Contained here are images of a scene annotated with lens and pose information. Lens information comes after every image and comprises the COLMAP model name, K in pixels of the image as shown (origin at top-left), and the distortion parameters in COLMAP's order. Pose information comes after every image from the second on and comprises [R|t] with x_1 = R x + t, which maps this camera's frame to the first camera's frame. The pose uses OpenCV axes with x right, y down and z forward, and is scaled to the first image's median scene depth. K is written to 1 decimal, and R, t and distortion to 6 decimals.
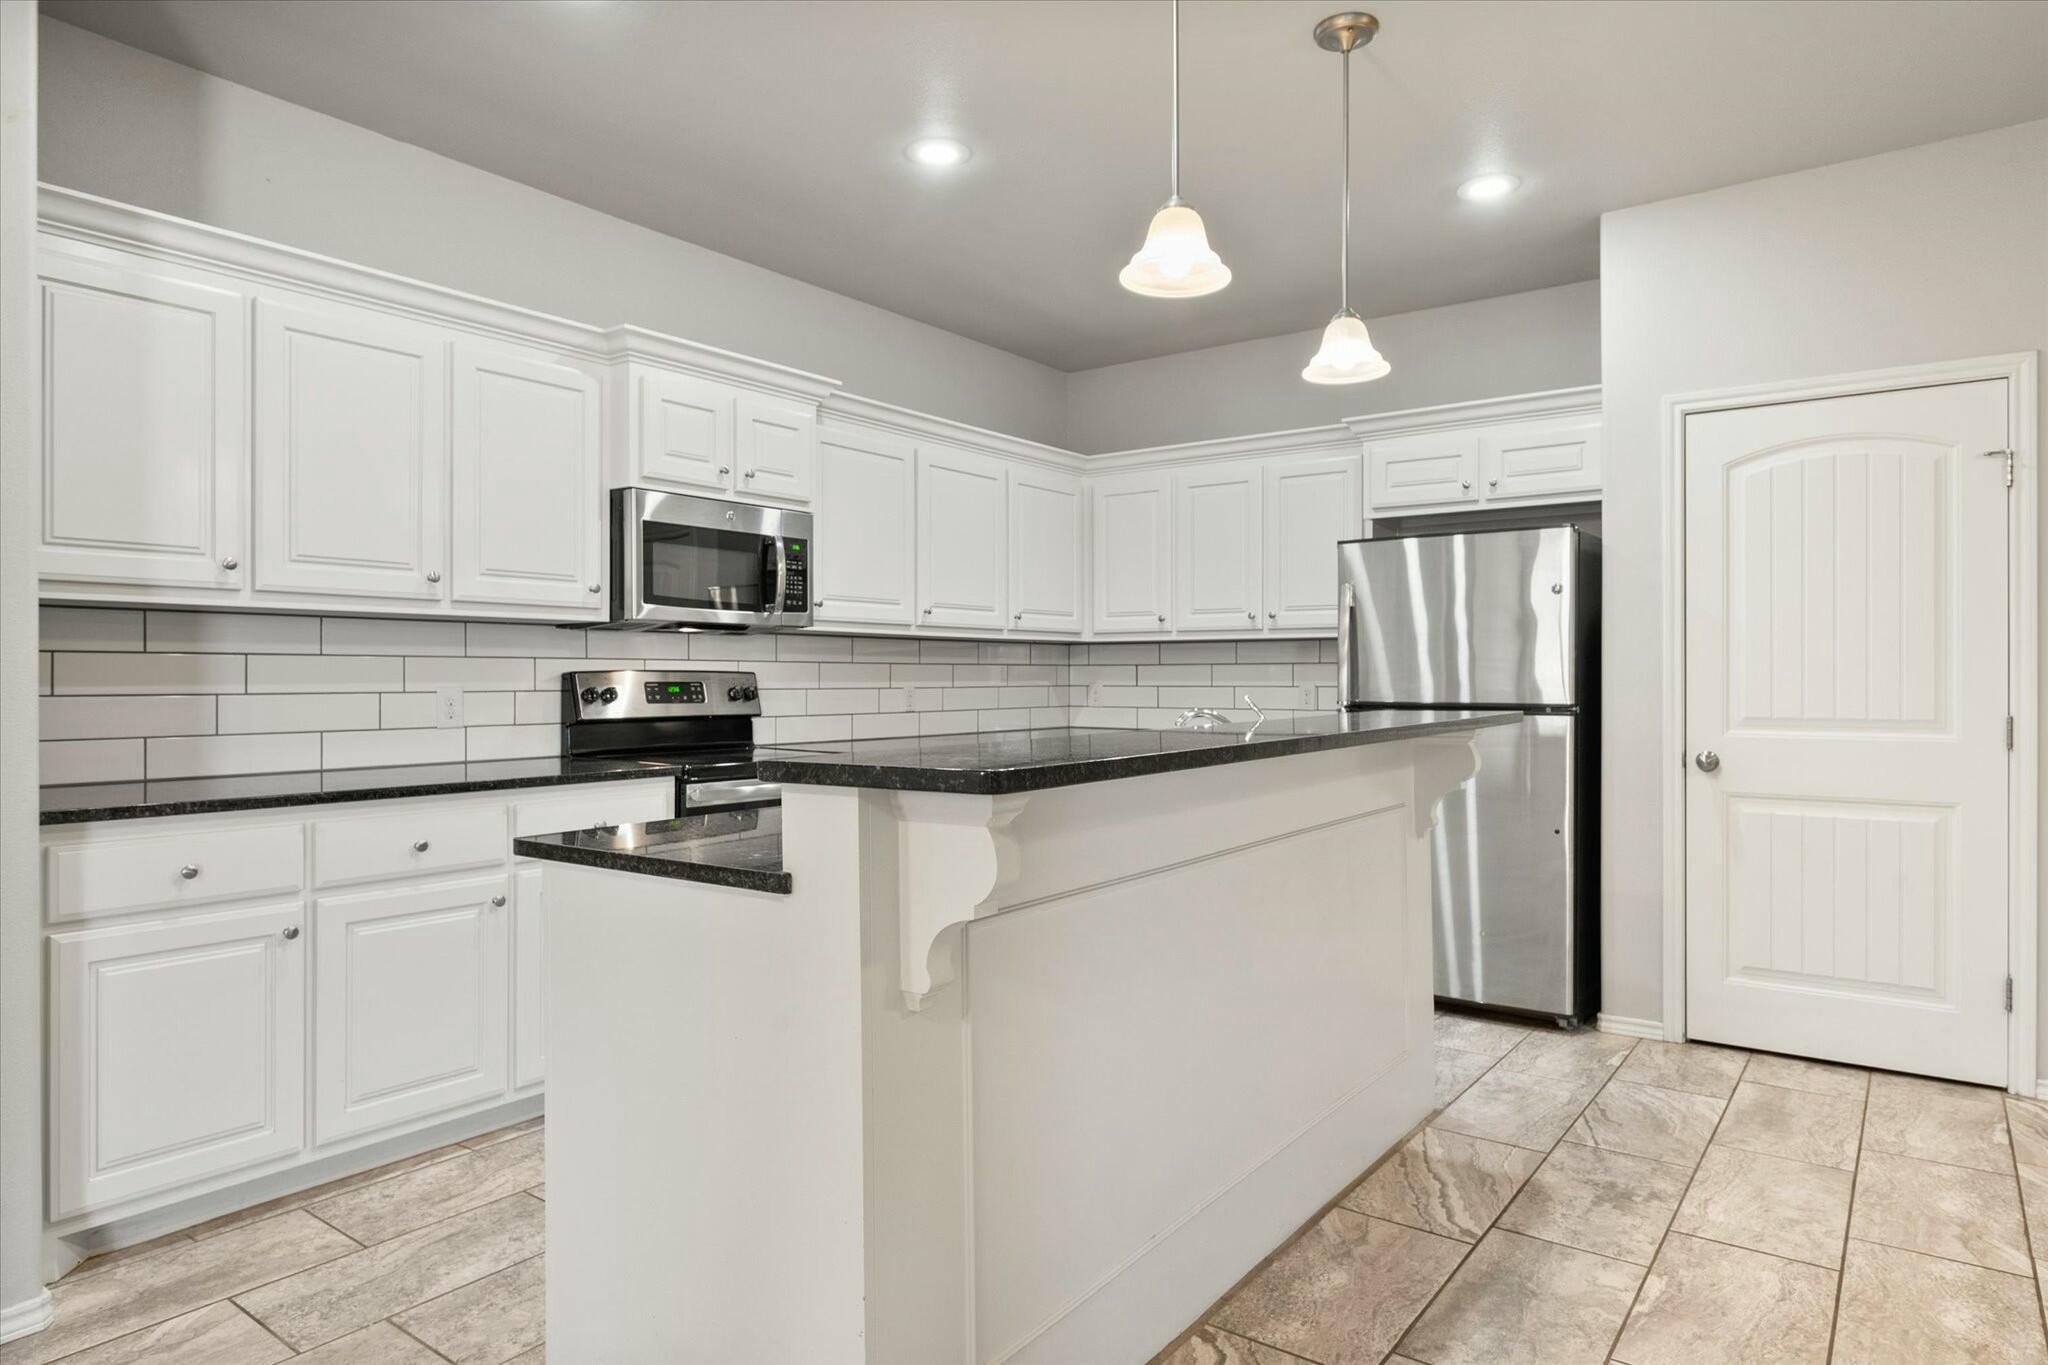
lens RADIAL K [[1210.8, 0, 1024.0], [0, 1210.8, 682.5], [0, 0, 1]] dist [-0.005350, -0.000751]
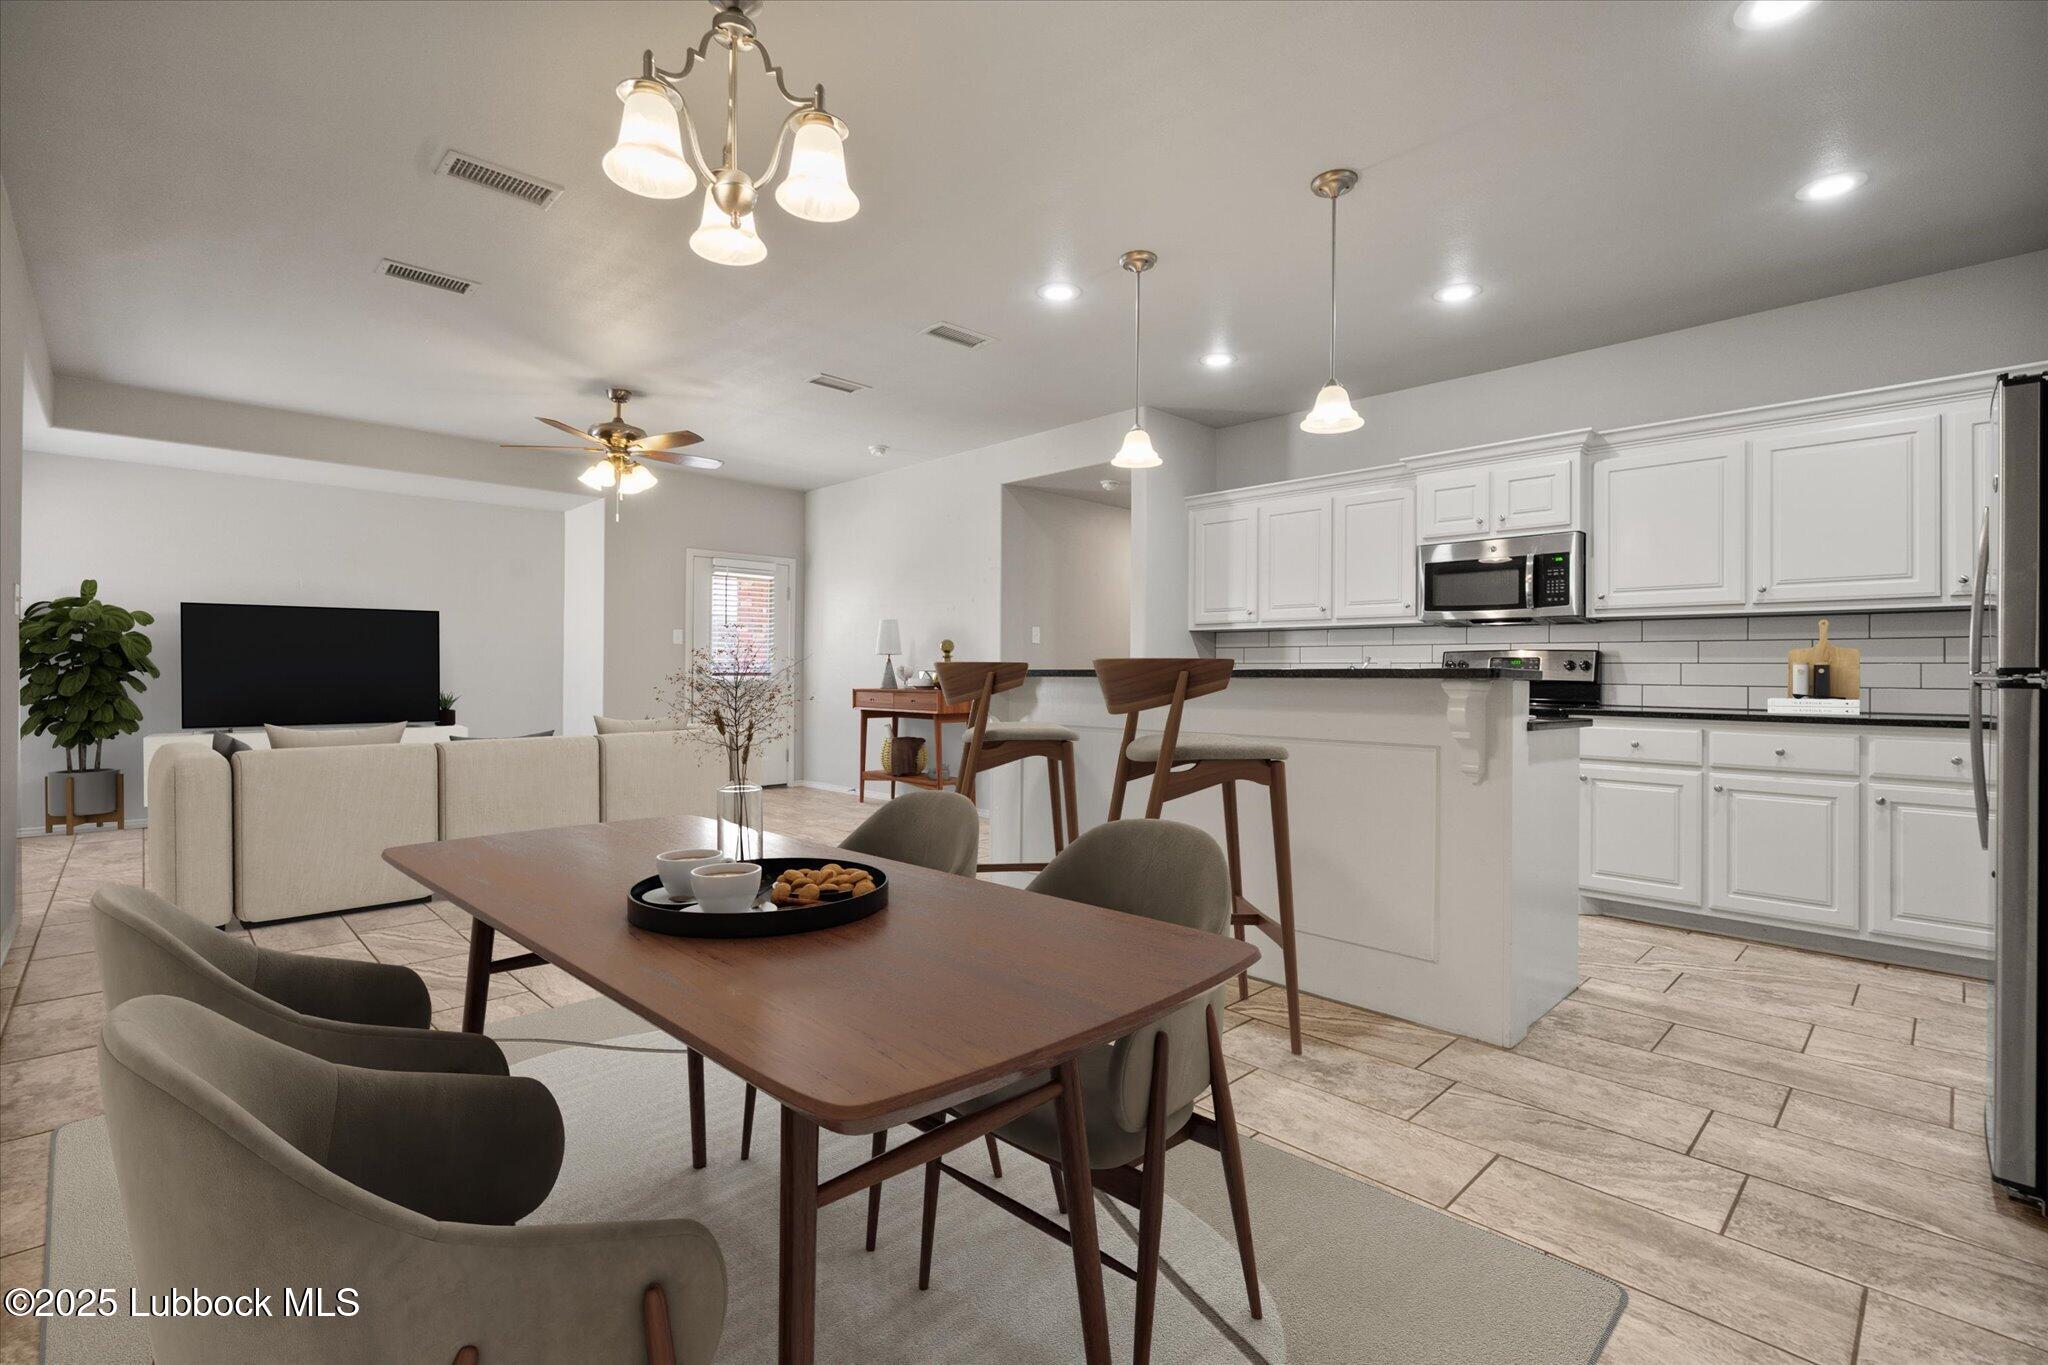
lens RADIAL K [[939.0, 0, 1008.3], [0, 939.0, 660.0], [0, 0, 1]] dist [0.001681, 0.000514]
pose [[-0.176049, -0.020374, -0.984171, 1.048292], [-0.016963, 0.999700, -0.017661, 0.035715], [0.984235, 0.013585, -0.176342, 0.617764]]
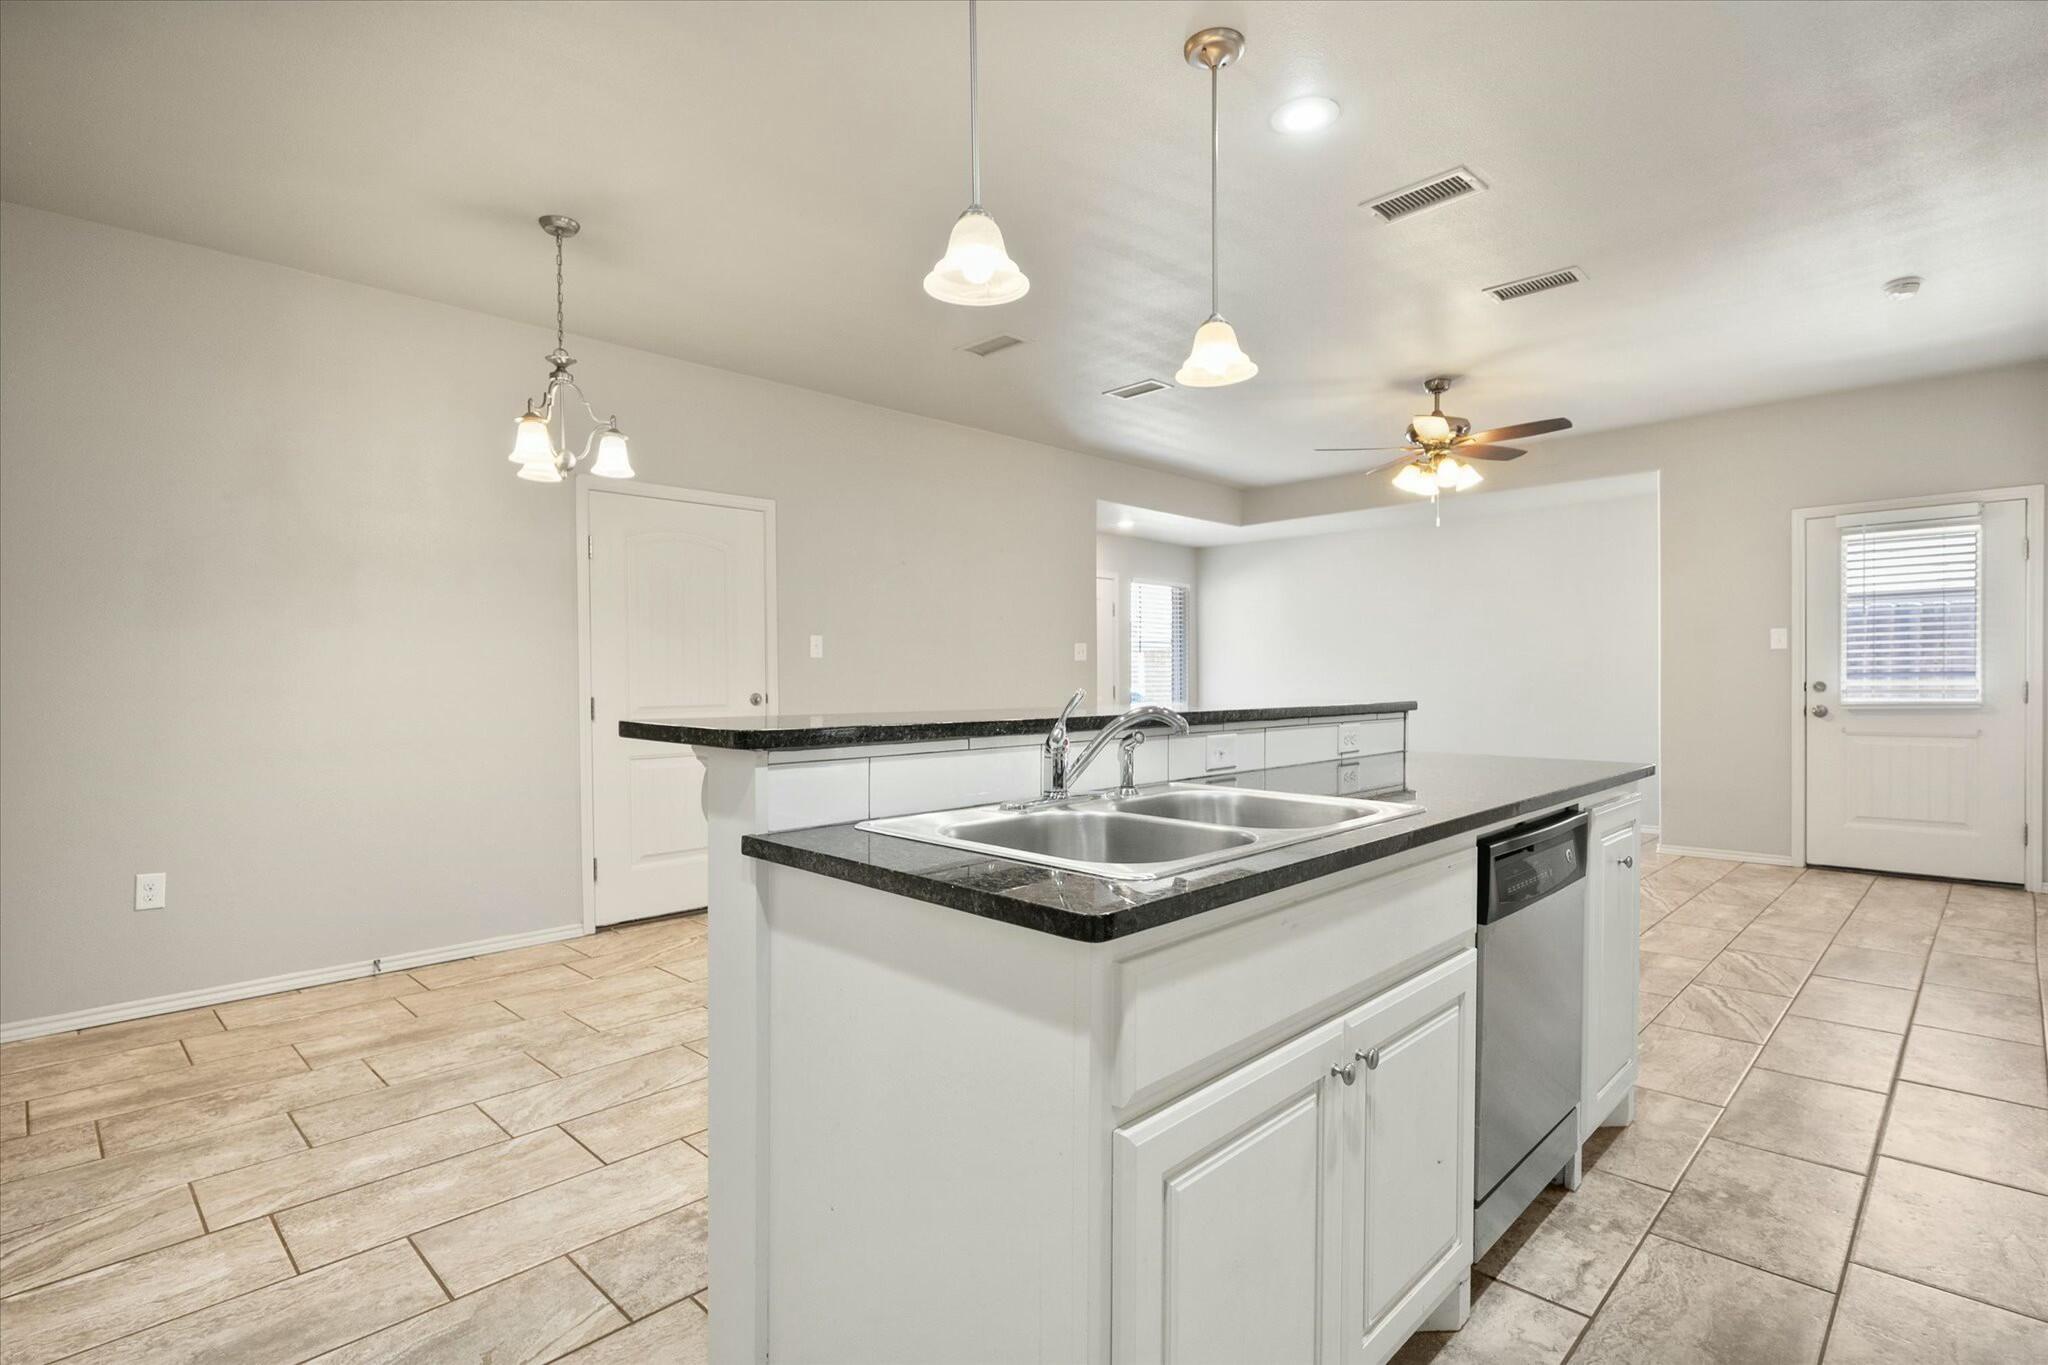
lens RADIAL K [[1003.0, 0, 1017.3], [0, 1003.0, 692.4], [0, 0, 1]] dist [-0.001490, -0.000812]
pose [[-0.990401, 0.007150, 0.138036, 0.110929], [0.009969, 0.999756, 0.019737, 0.001487], [-0.137861, 0.020924, -0.990231, 1.230736]]
